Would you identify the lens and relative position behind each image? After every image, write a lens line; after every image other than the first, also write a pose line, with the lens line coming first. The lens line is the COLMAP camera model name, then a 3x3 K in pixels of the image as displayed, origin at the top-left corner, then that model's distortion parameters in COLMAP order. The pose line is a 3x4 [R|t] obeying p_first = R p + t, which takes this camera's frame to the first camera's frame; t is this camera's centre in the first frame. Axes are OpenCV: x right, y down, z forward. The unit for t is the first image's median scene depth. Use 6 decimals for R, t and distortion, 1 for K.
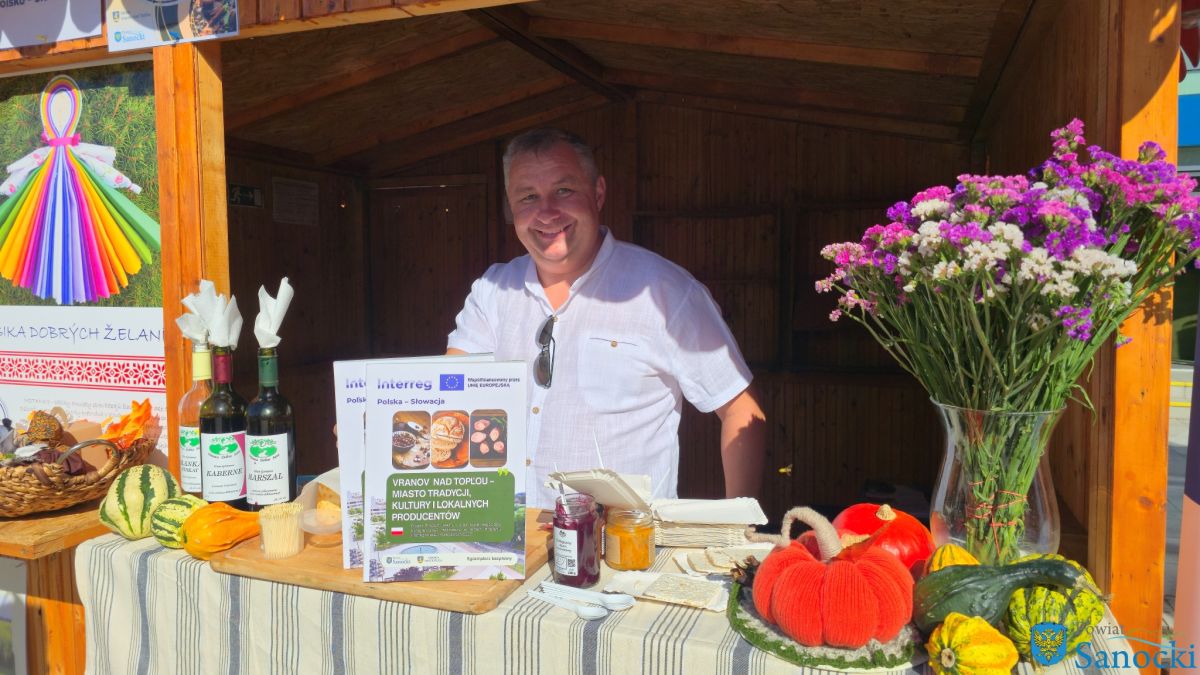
lens RADIAL K [[796.1, 0, 602.1], [0, 796.1, 311.1], [0, 0, 1]] dist [0.062586, -0.066229]
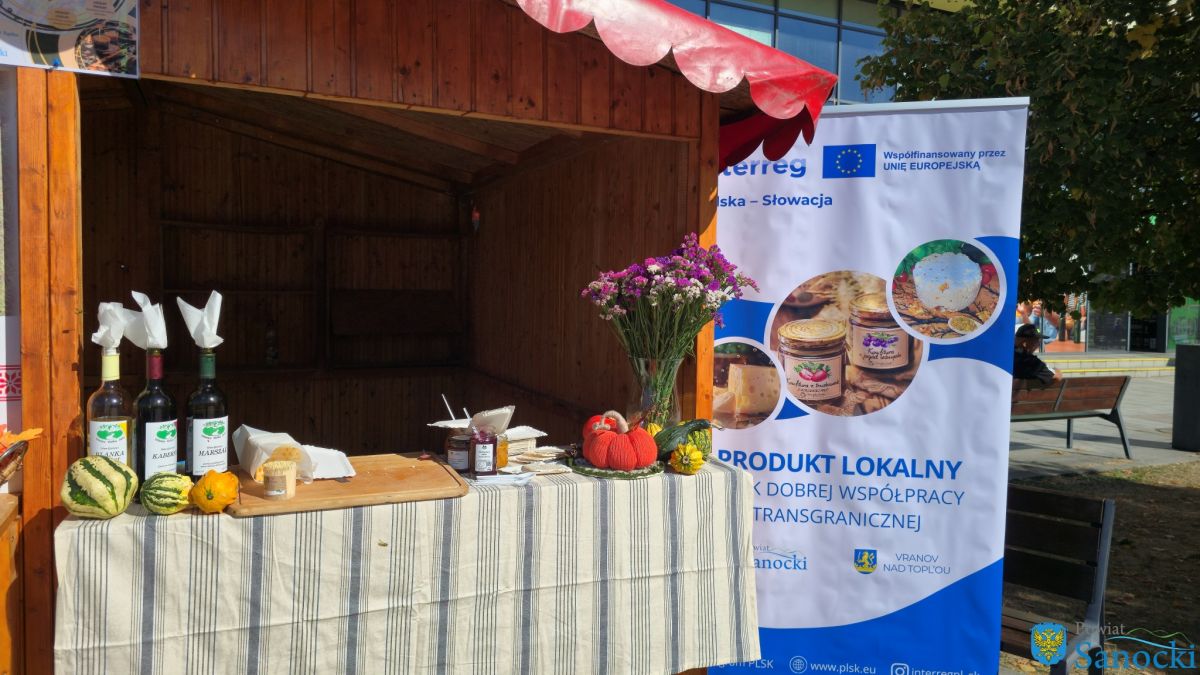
lens RADIAL K [[785.0, 0, 595.3], [0, 785.0, 300.5], [0, 0, 1]] dist [0.049938, -0.059565]
pose [[0.704282, 0.009448, 0.709857, -1.080229], [0.008478, 0.999728, -0.021717, 0.006500], [-0.709869, 0.021313, 0.704011, -0.346797]]
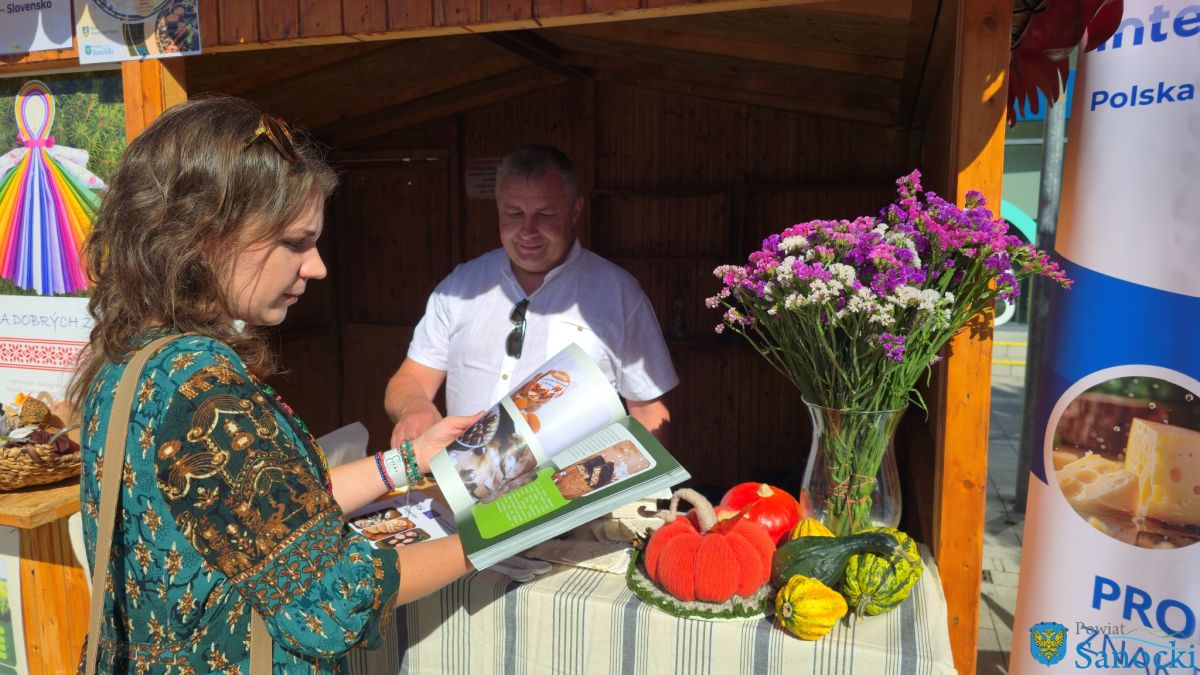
lens RADIAL K [[797.9, 0, 594.9], [0, 797.9, 322.7], [0, 0, 1]] dist [0.056641, -0.062385]
pose [[0.999662, 0.005026, 0.025502, 0.072610], [-0.006677, 0.997857, 0.065094, -0.075683], [-0.025121, -0.065242, 0.997553, -0.166964]]
